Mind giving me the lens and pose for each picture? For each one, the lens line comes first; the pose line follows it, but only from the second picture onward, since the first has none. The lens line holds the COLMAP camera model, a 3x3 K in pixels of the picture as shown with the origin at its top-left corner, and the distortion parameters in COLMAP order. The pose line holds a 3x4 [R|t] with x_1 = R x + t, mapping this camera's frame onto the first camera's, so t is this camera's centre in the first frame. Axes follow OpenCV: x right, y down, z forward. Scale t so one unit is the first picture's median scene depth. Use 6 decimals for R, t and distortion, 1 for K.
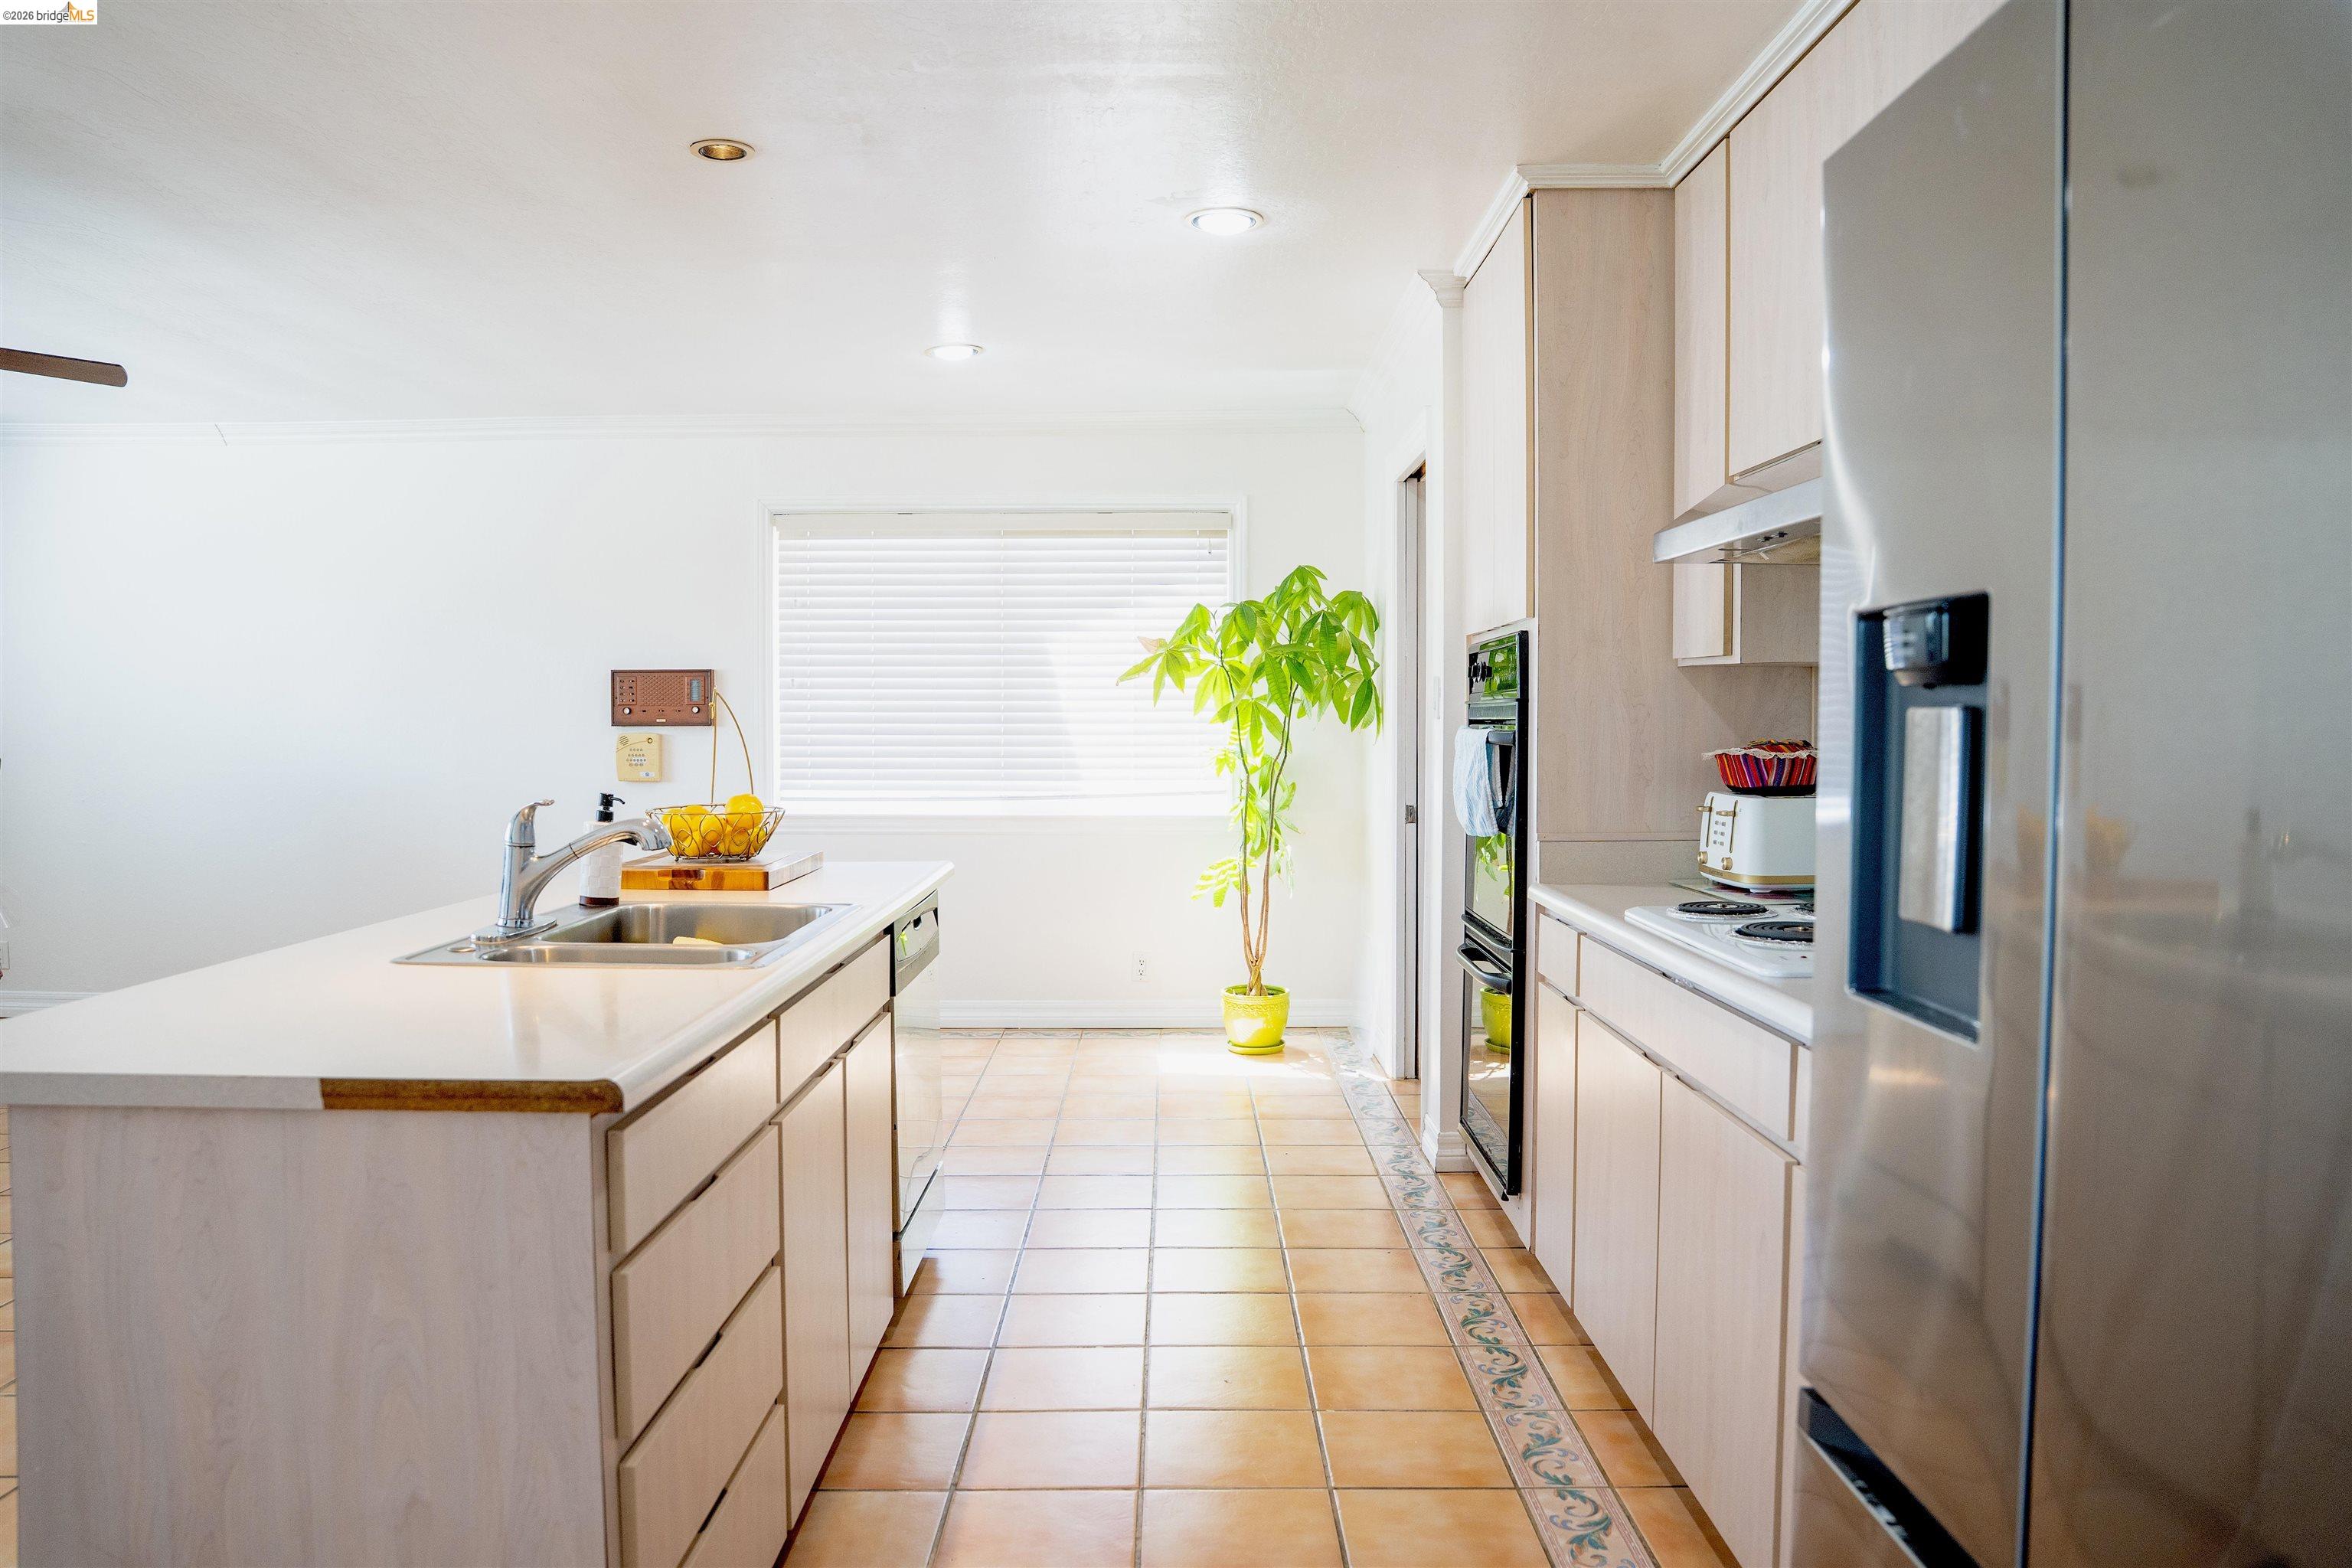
lens RADIAL K [[1623.7, 0, 1175.3], [0, 1623.7, 796.7], [0, 0, 1]] dist [-0.084597, 0.019638]
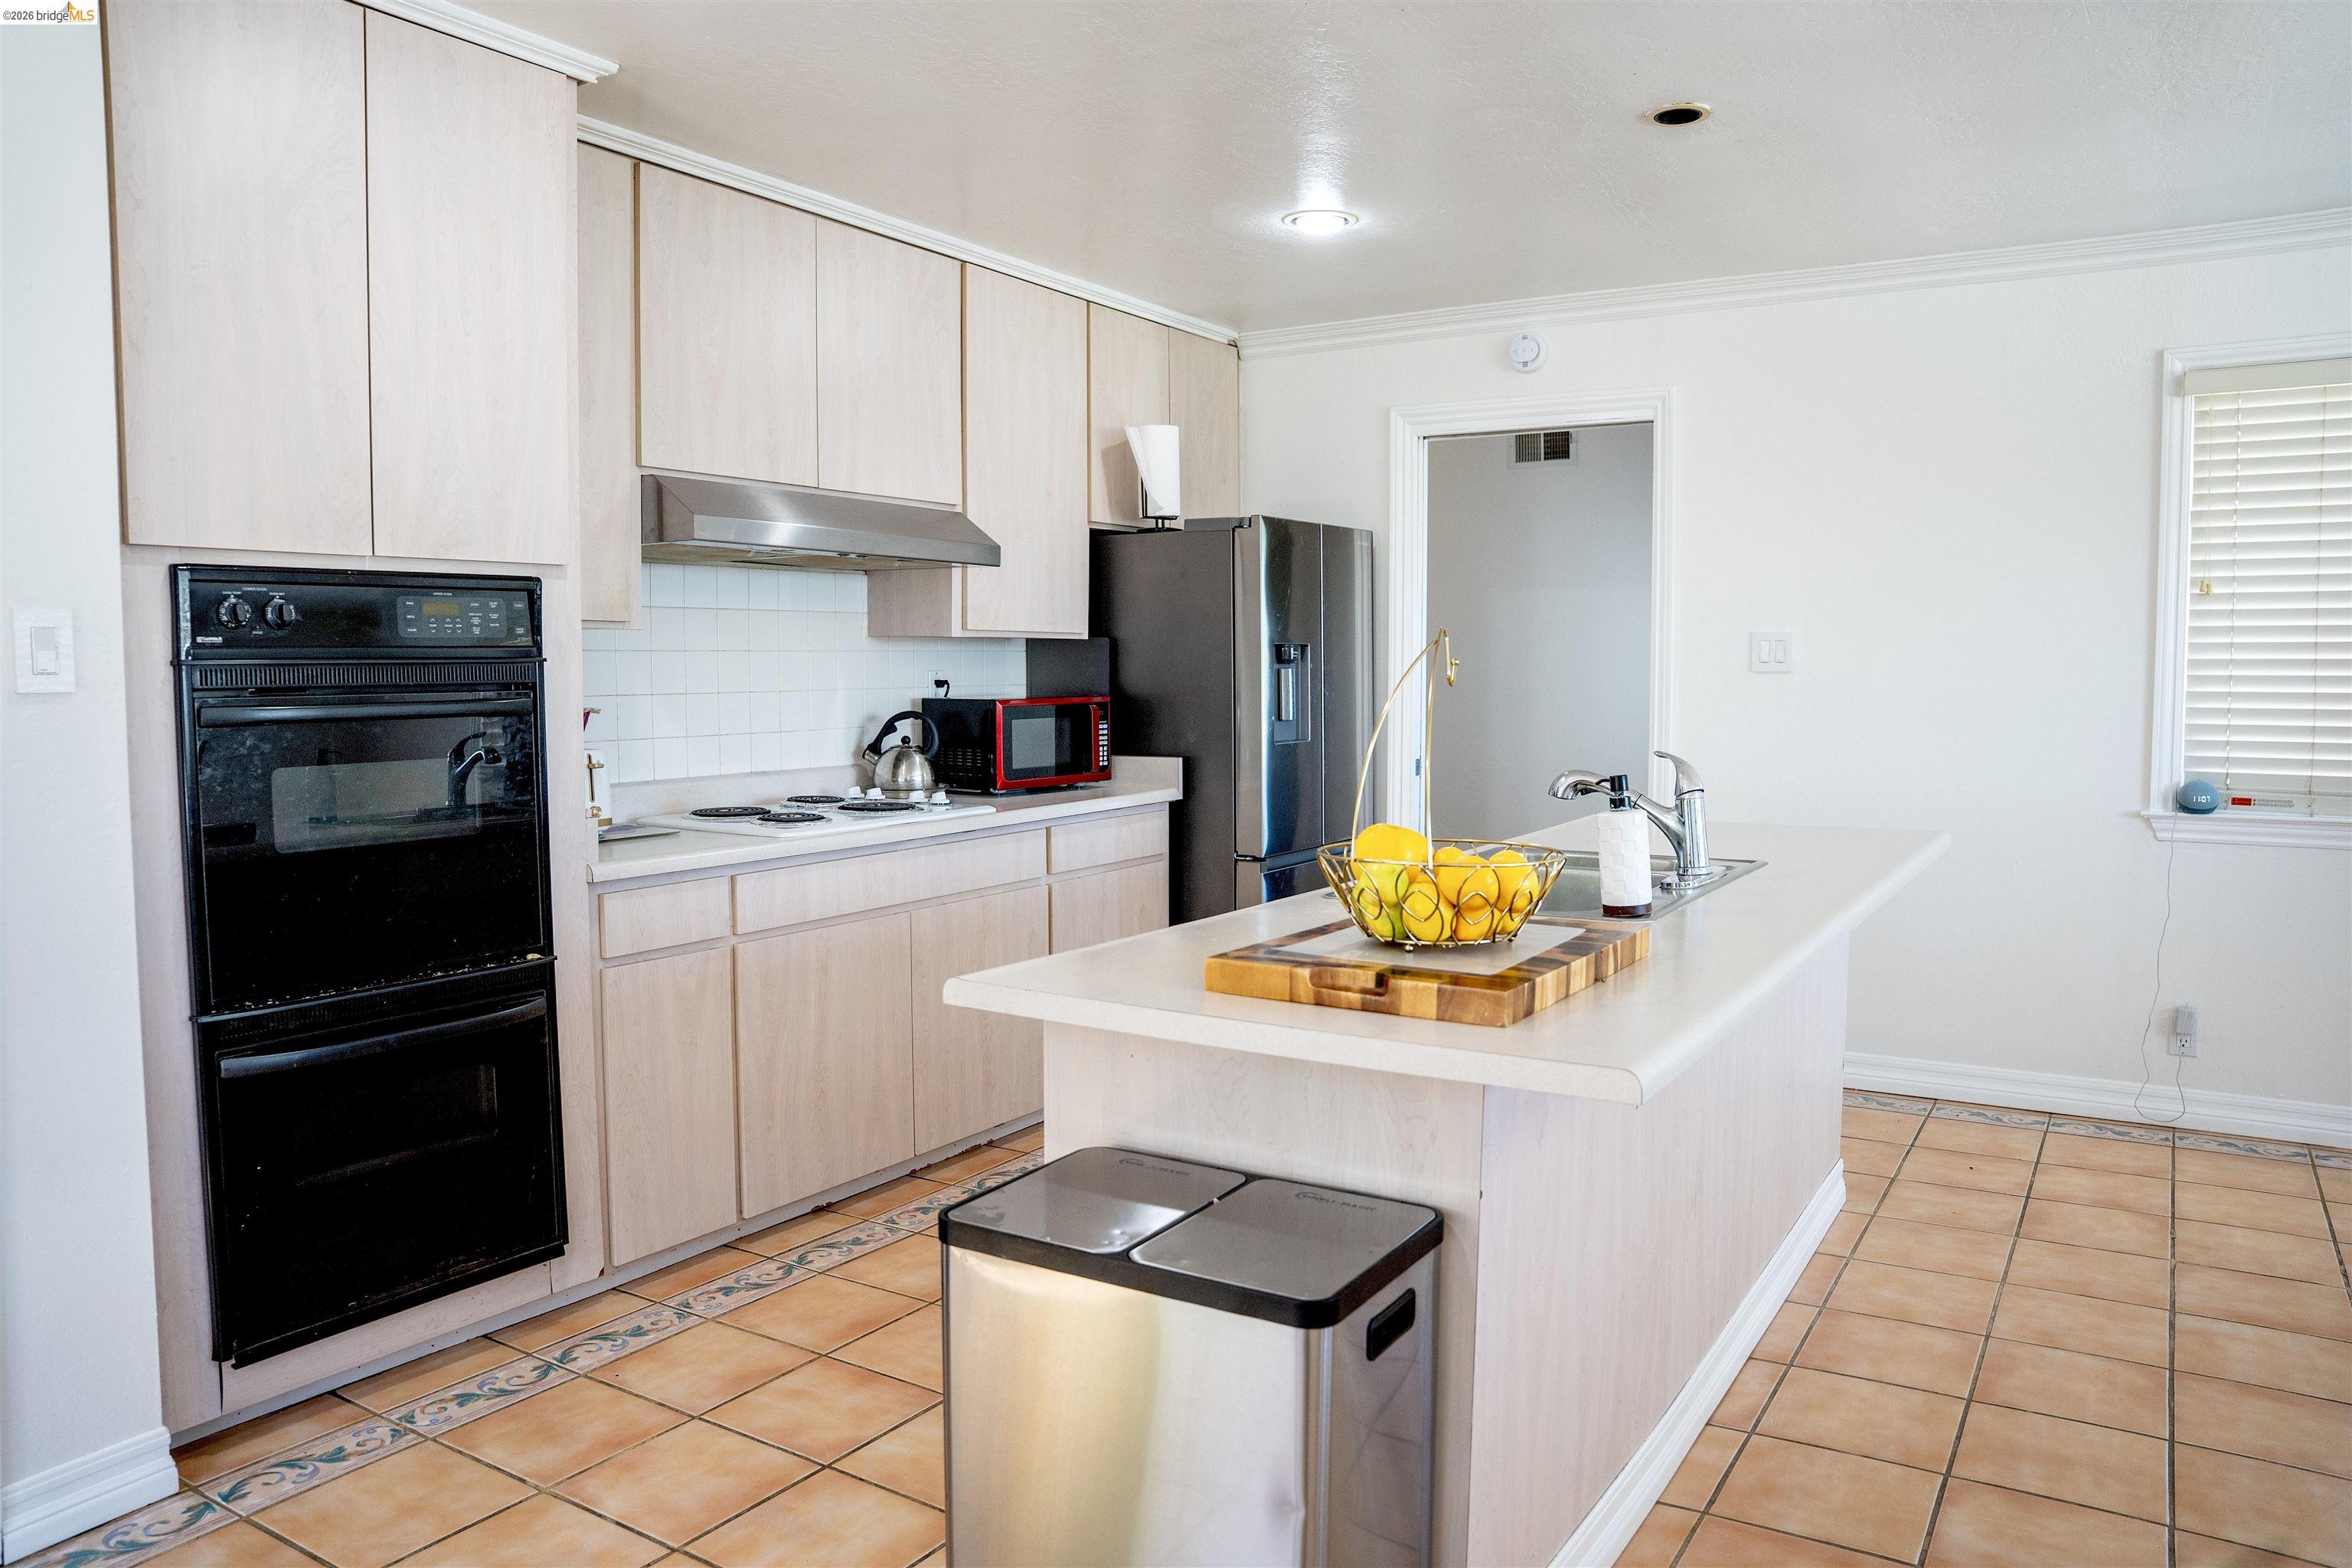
lens RADIAL K [[1623.7, 0, 1185.5], [0, 1623.7, 773.2], [0, 0, 1]] dist [-0.084597, 0.019638]
pose [[-0.844364, -0.030721, 0.534889, -0.540806], [0.031542, 0.993773, 0.106869, -0.083006], [-0.534841, 0.107108, -0.838137, 1.596951]]
